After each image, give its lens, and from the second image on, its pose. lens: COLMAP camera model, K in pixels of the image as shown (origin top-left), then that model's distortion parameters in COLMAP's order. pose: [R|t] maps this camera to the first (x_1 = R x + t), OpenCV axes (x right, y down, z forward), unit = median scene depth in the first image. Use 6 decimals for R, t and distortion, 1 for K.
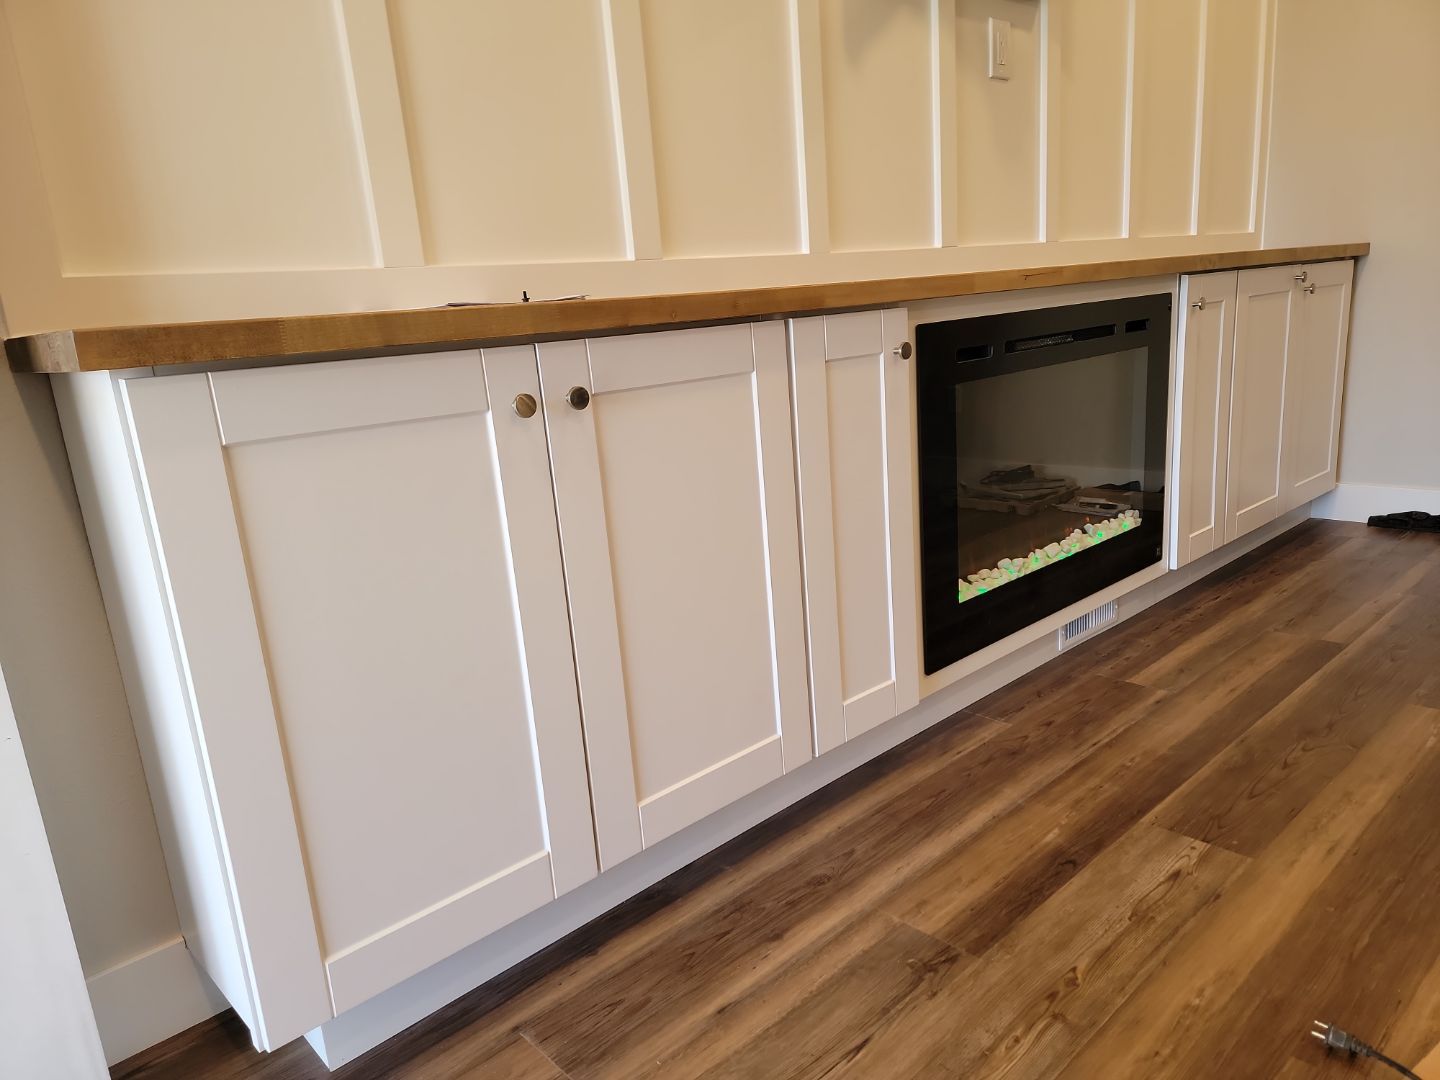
lens RADIAL K [[994.8, 0, 722.8], [0, 994.8, 555.0], [0, 0, 1]] dist [0.067453, -0.051041]
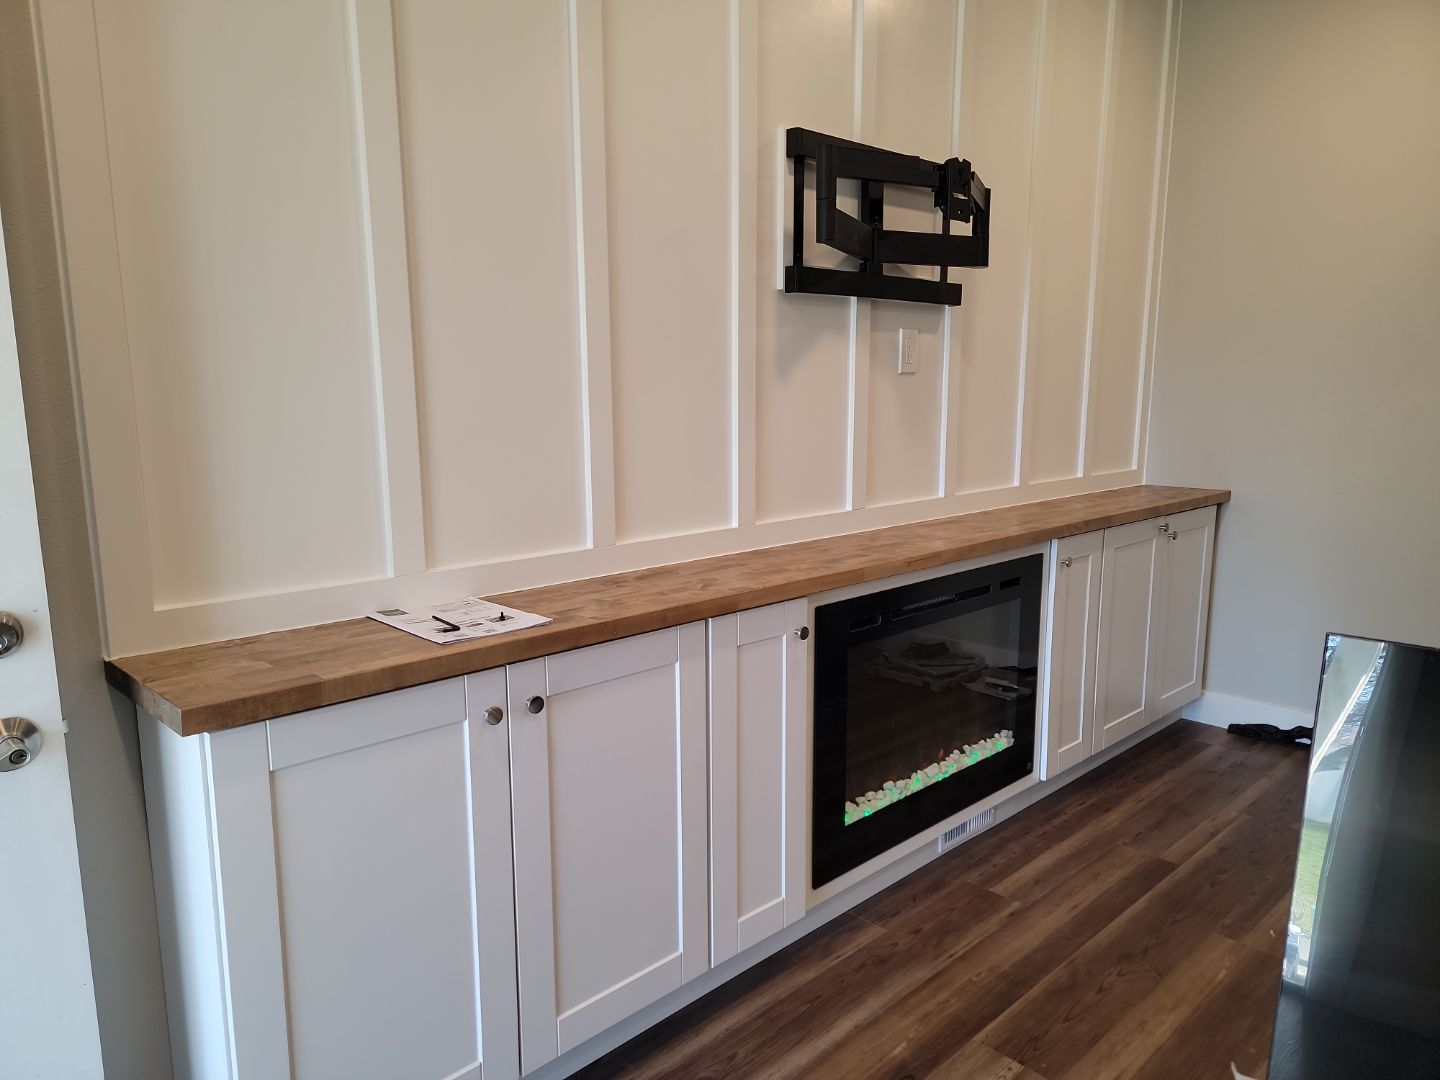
lens RADIAL K [[994.8, 0, 716.4], [0, 994.8, 548.3], [0, 0, 1]] dist [0.067453, -0.051041]
pose [[0.997172, 0.068187, 0.031593, 0.023437], [-0.065332, 0.994324, -0.083971, -0.172491], [-0.037139, 0.081669, 0.995967, -0.212822]]
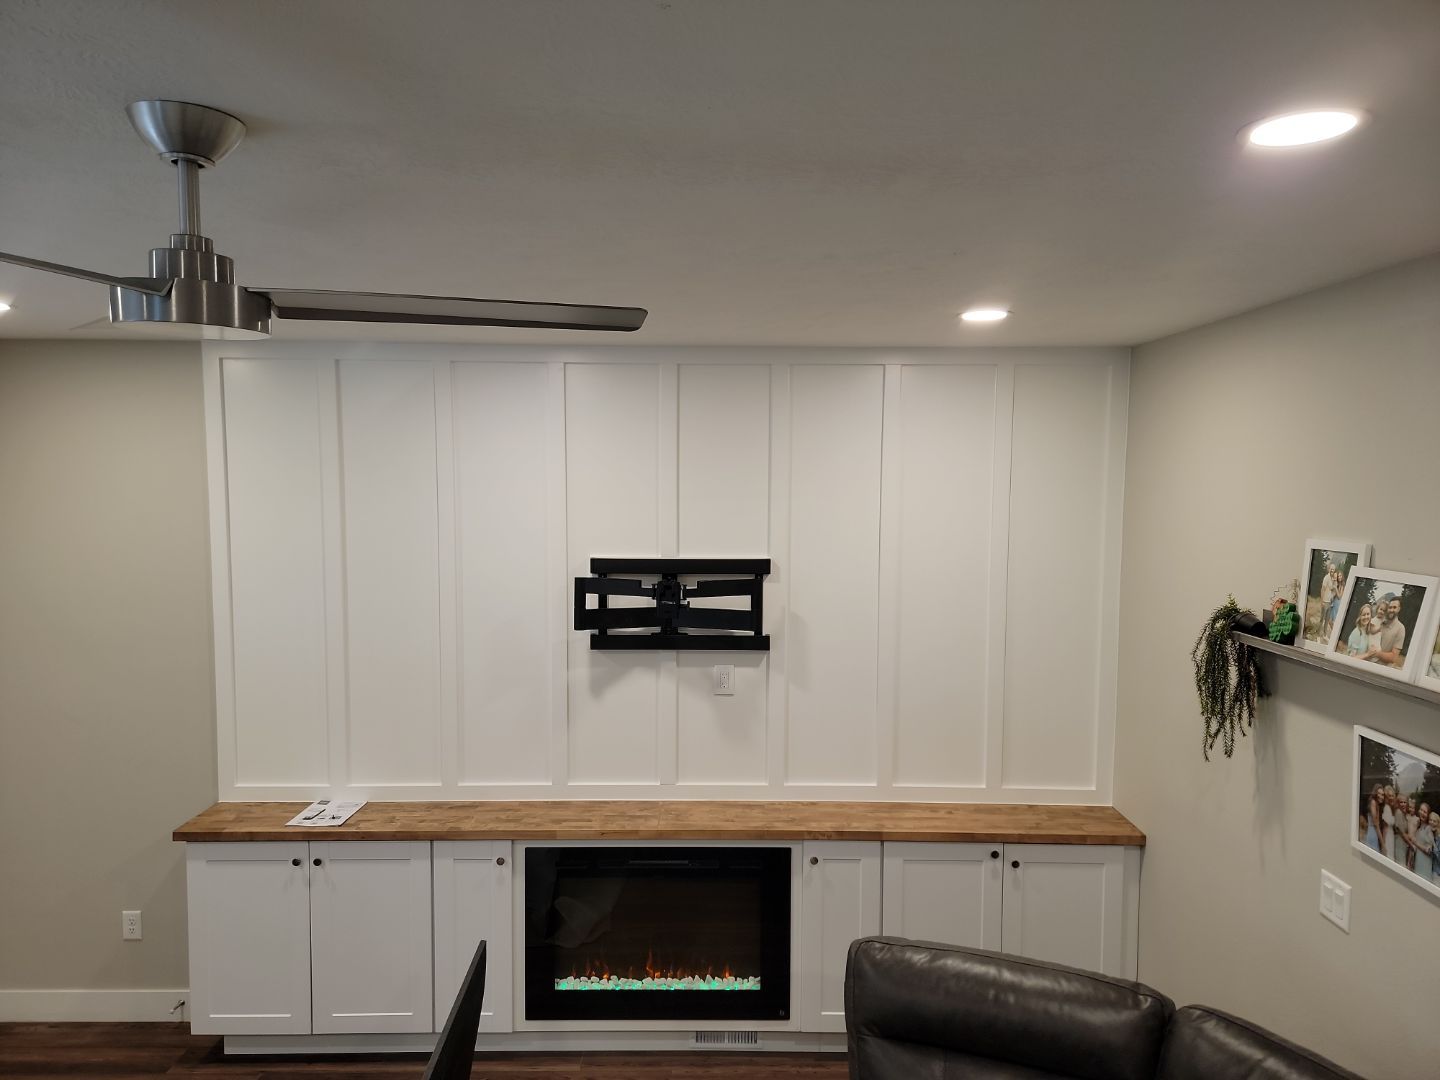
lens RADIAL K [[994.8, 0, 721.8], [0, 994.8, 561.9], [0, 0, 1]] dist [0.067453, -0.051041]
pose [[0.727314, 0.140132, -0.671846, 1.655821], [-0.223505, 0.973930, -0.038817, -0.748442], [0.648891, 0.178393, 0.739673, -0.361898]]
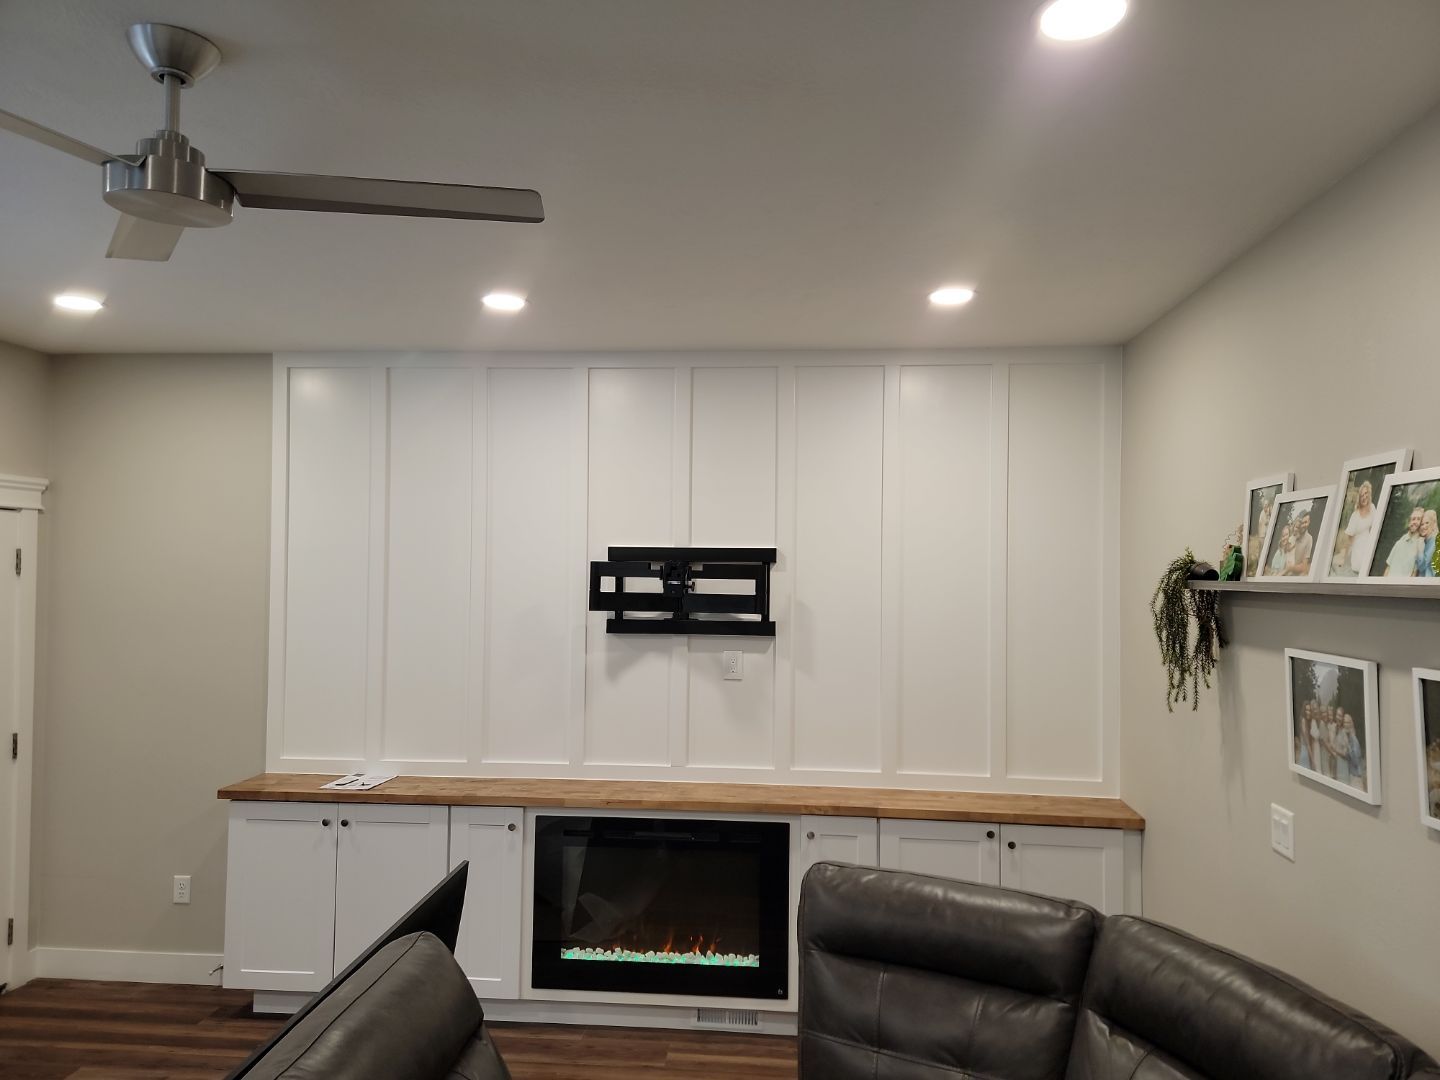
lens RADIAL K [[994.8, 0, 739.6], [0, 994.8, 560.0], [0, 0, 1]] dist [0.067453, -0.051041]
pose [[0.662180, 0.075007, -0.745581, 1.901348], [-0.239628, 0.963928, -0.115851, -0.567539], [0.709997, 0.255377, 0.656268, -0.251642]]
